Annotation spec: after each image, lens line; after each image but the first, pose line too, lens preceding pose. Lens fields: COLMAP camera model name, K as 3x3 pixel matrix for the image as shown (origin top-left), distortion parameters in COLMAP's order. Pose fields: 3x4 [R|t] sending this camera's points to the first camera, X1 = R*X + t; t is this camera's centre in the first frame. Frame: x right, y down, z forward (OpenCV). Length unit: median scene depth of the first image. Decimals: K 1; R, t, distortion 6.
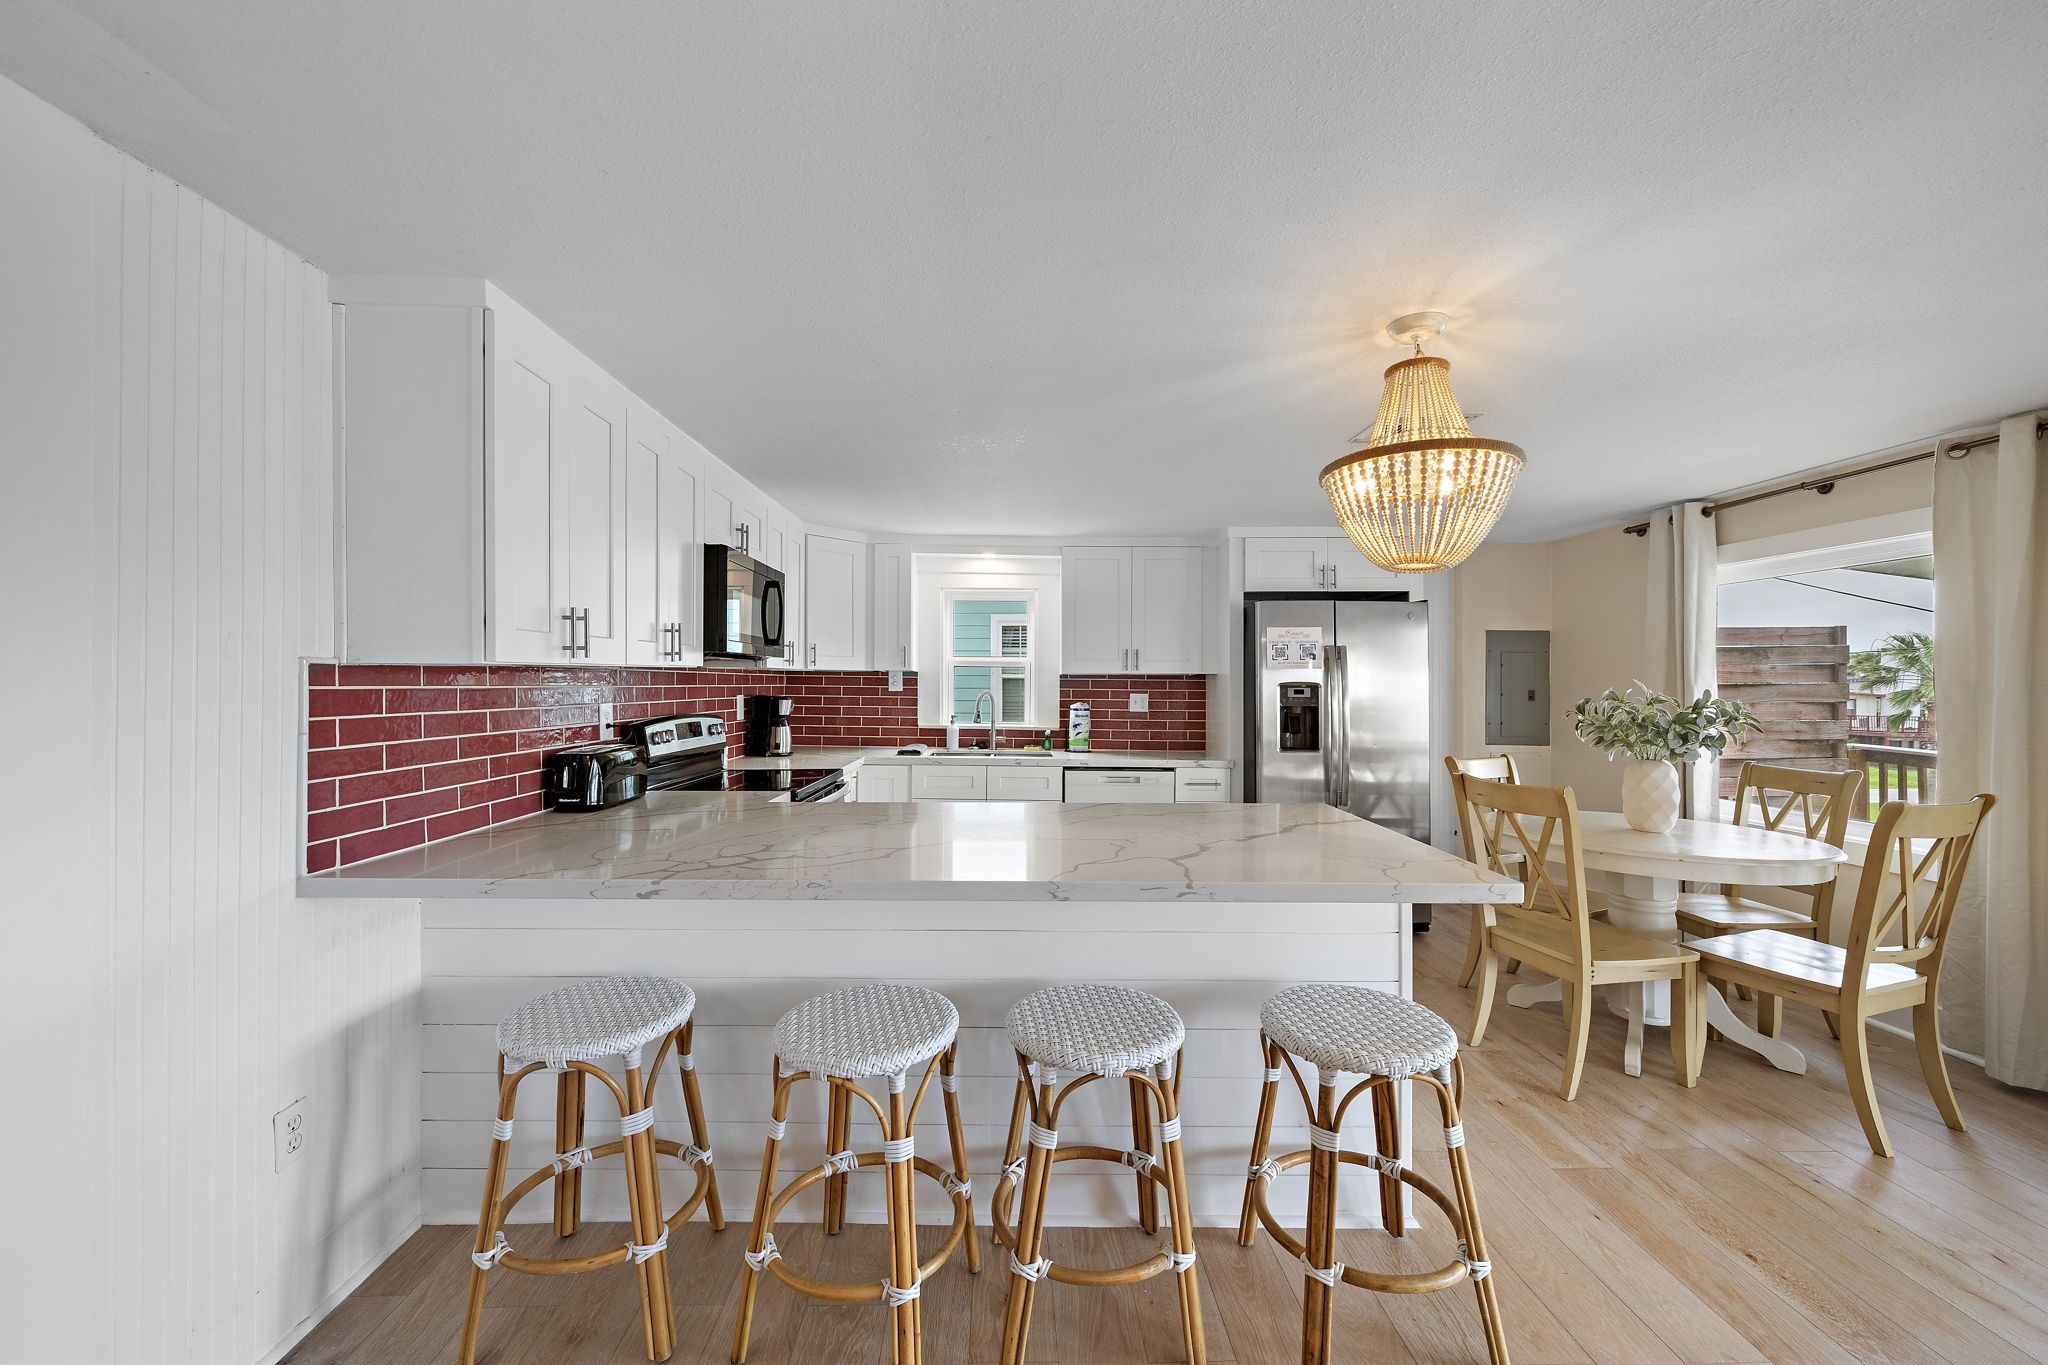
lens RADIAL K [[774.6, 0, 1022.7], [0, 774.6, 684.3], [0, 0, 1]] dist [0.000099, -0.000021]
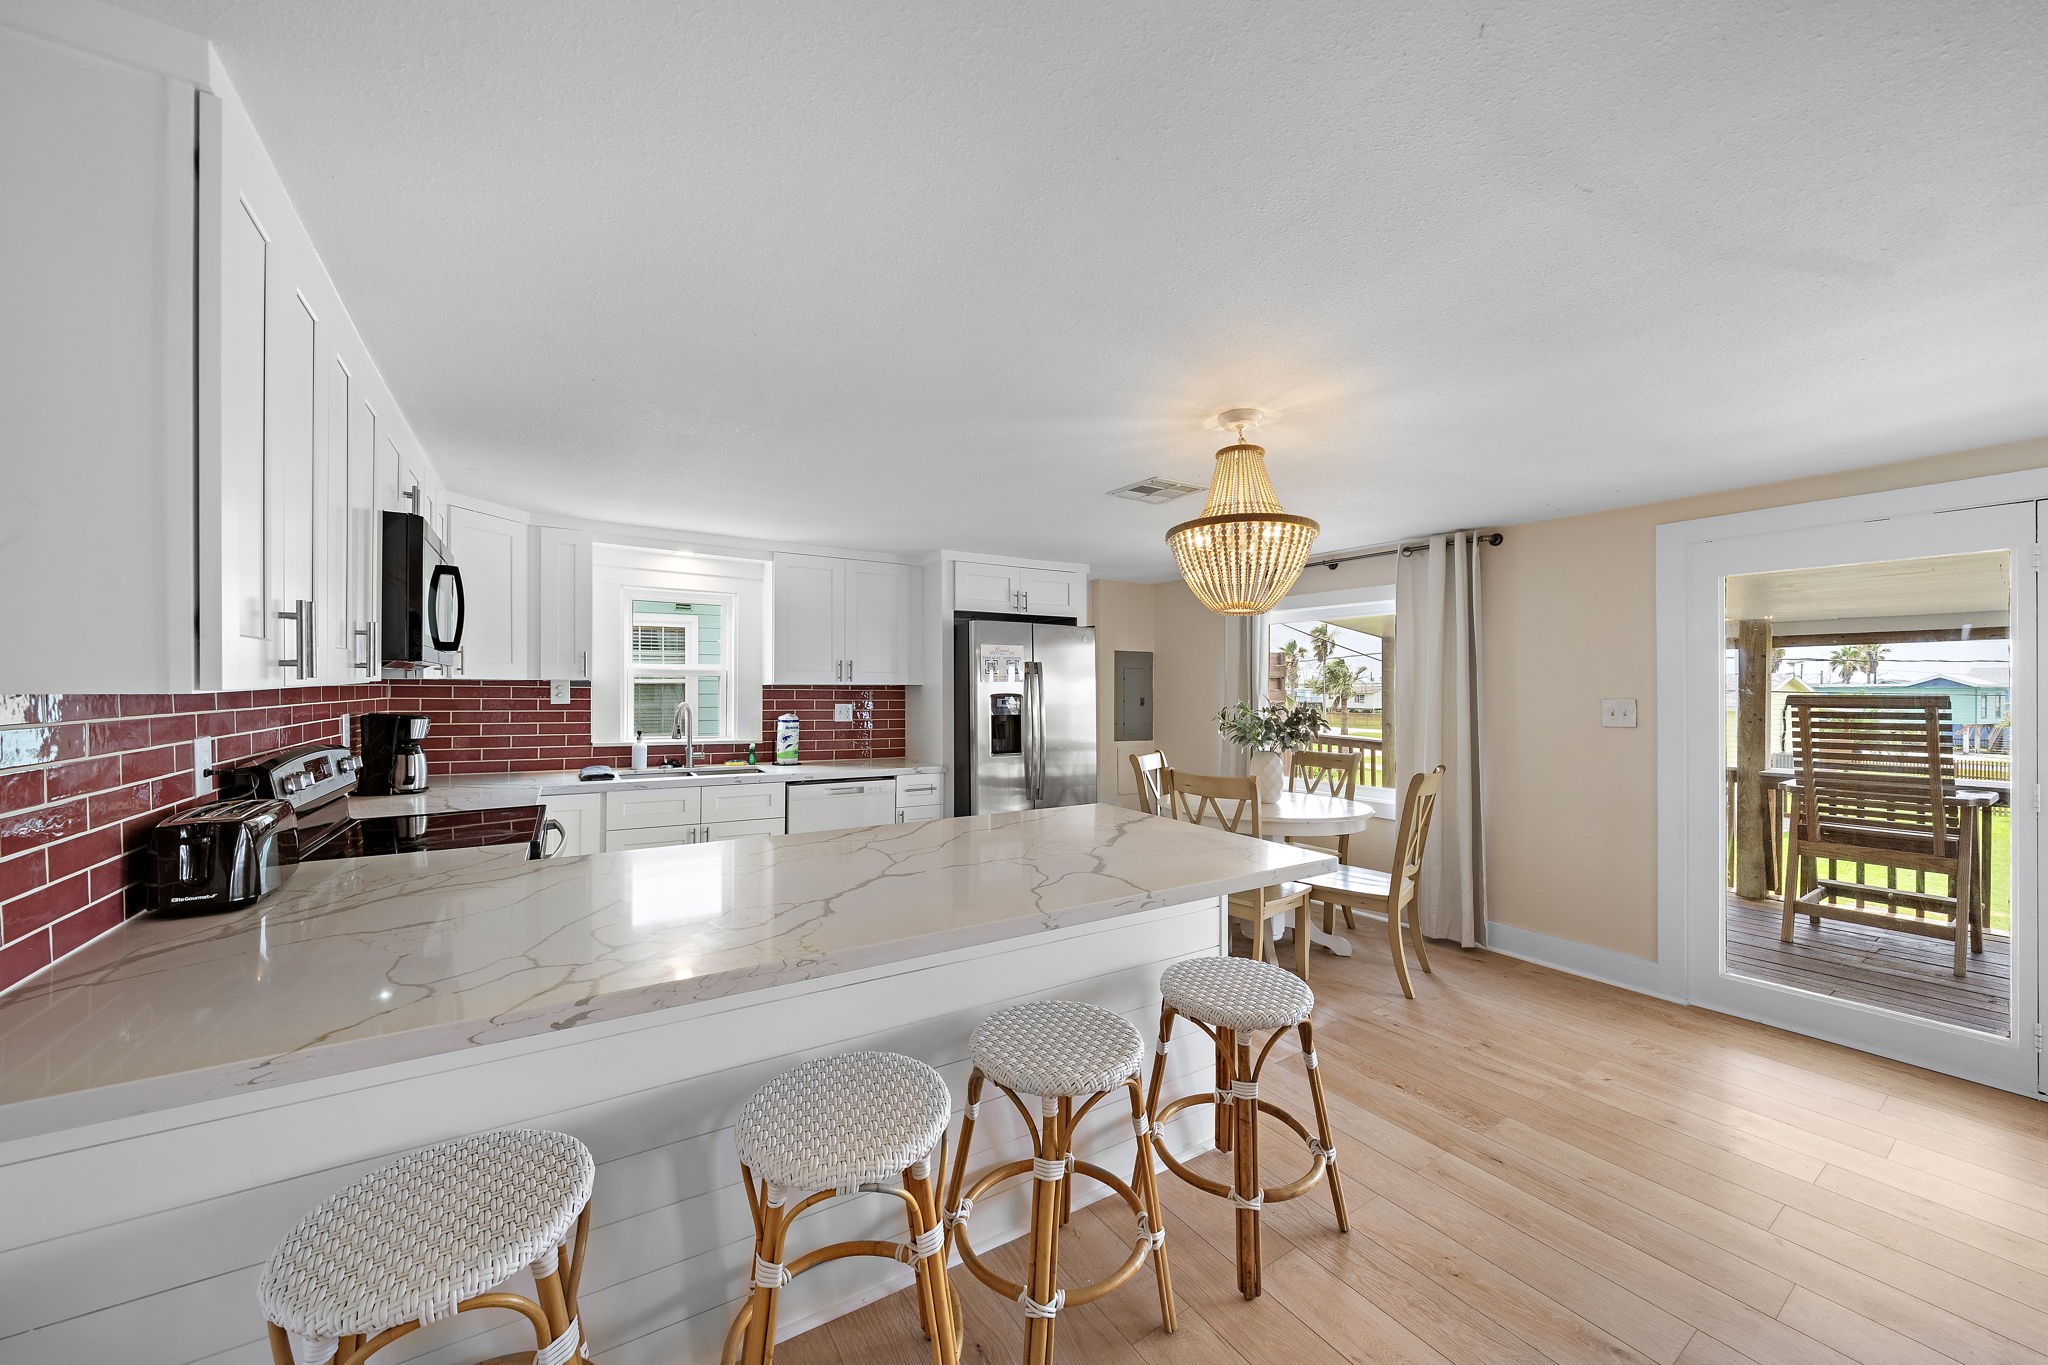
lens RADIAL K [[726.7, 0, 1016.5], [0, 726.7, 688.7], [0, 0, 1]] dist [-0.001329, -0.000060]
pose [[0.854007, -0.000772, 0.520261, -0.181817], [-0.001349, 0.999992, 0.003698, -0.013599], [-0.520259, -0.003860, 0.854000, 0.083512]]
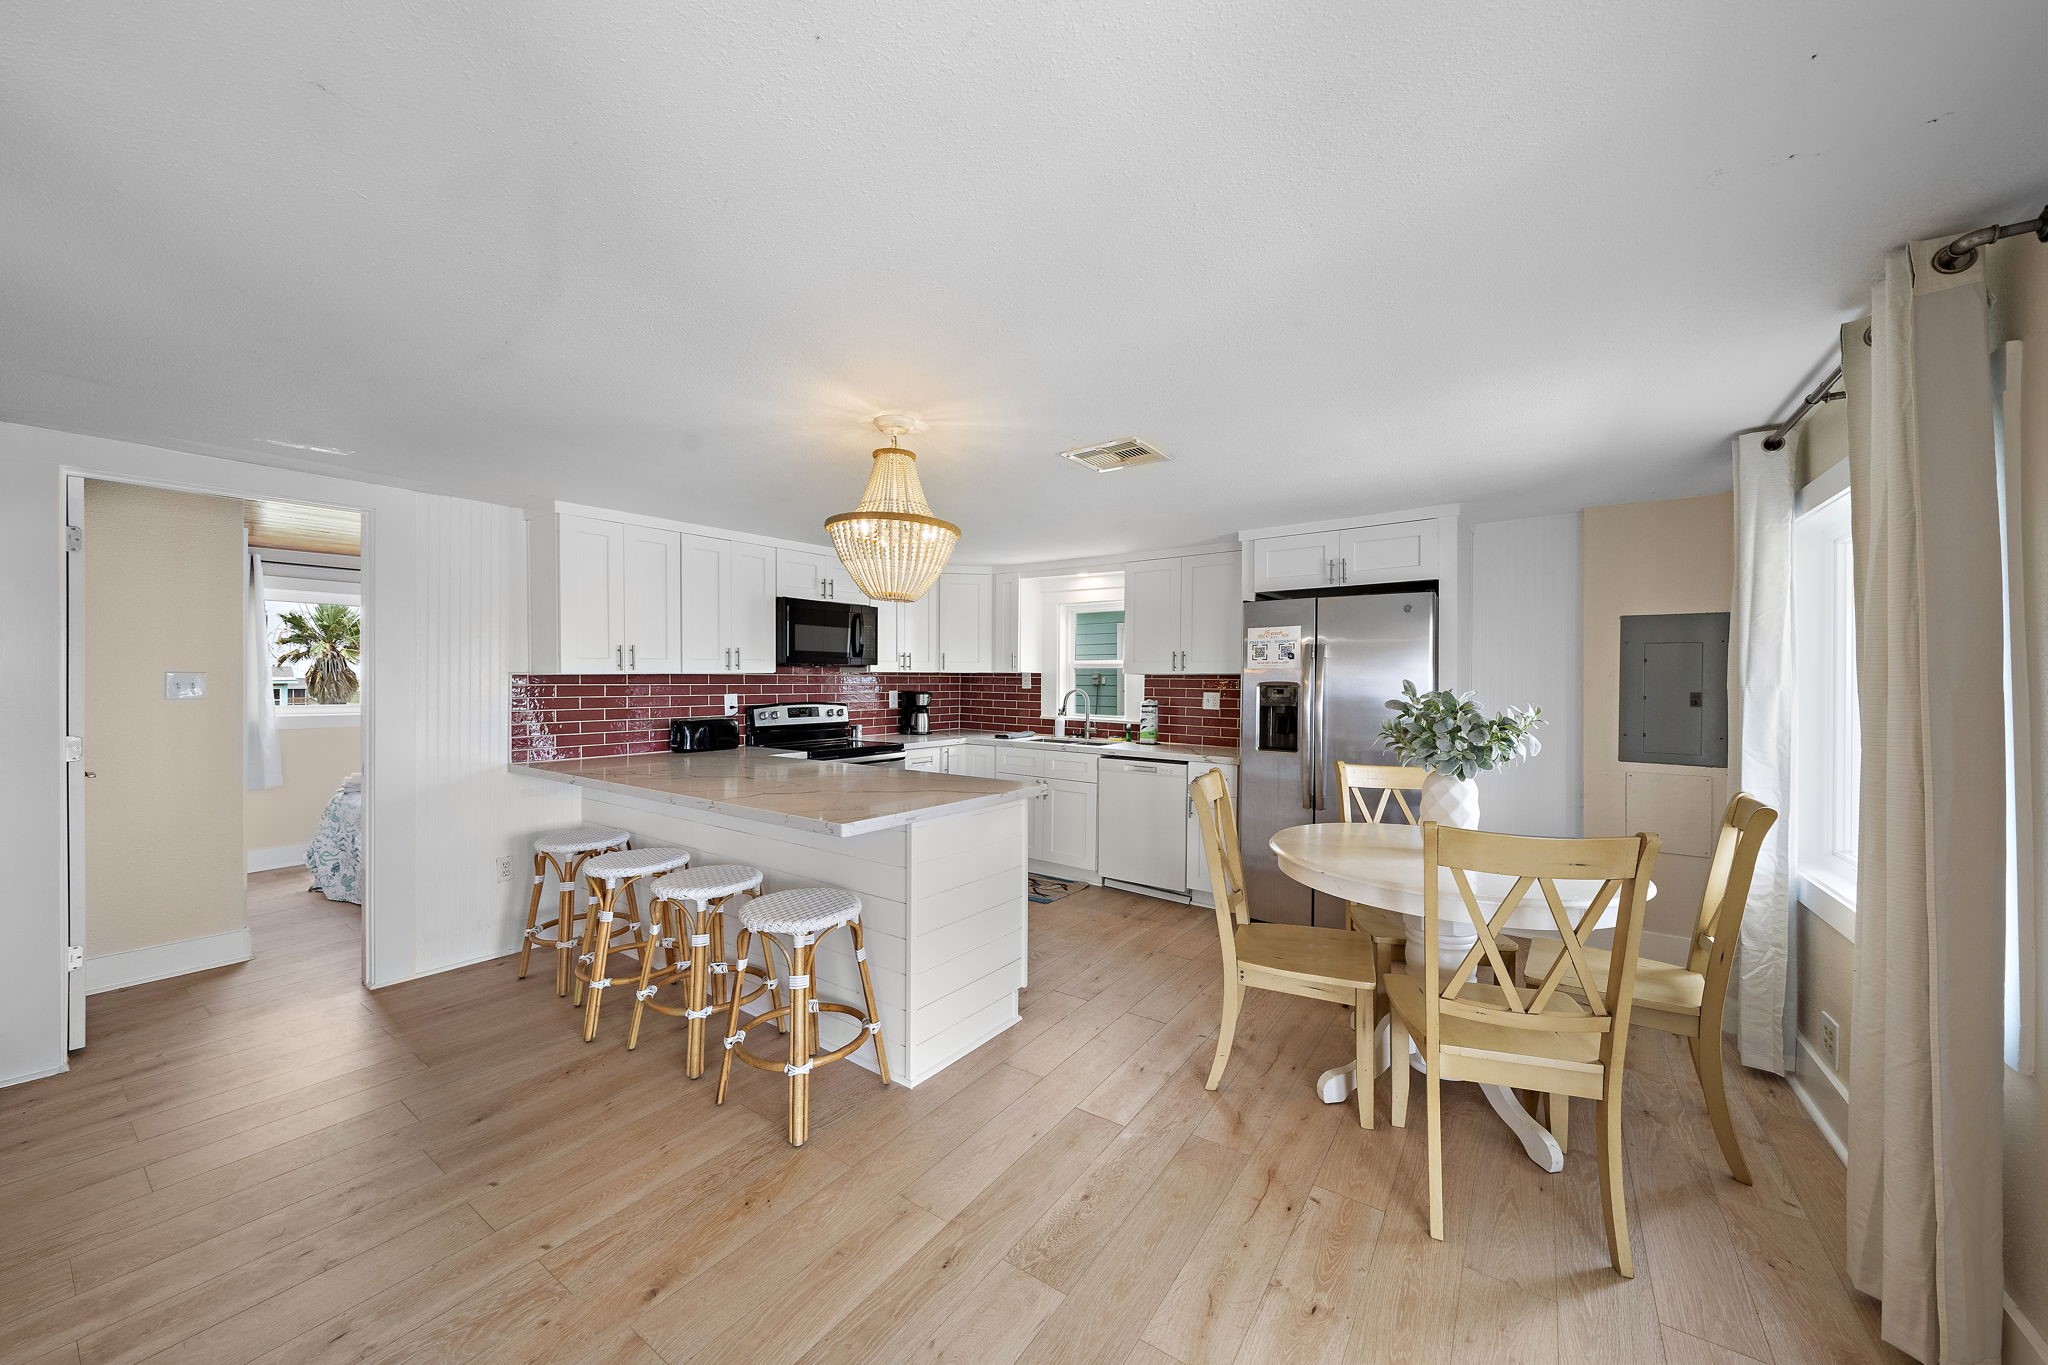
lens RADIAL K [[738.7, 0, 1024.0], [0, 738.7, 682.5], [0, 0, 1]] dist [-0.001374, -0.000108]
pose [[0.805871, 0.001072, -0.592090, 0.650250], [-0.000948, 0.999999, 0.000522, -0.002186], [0.592090, 0.000141, 0.805872, 0.038448]]
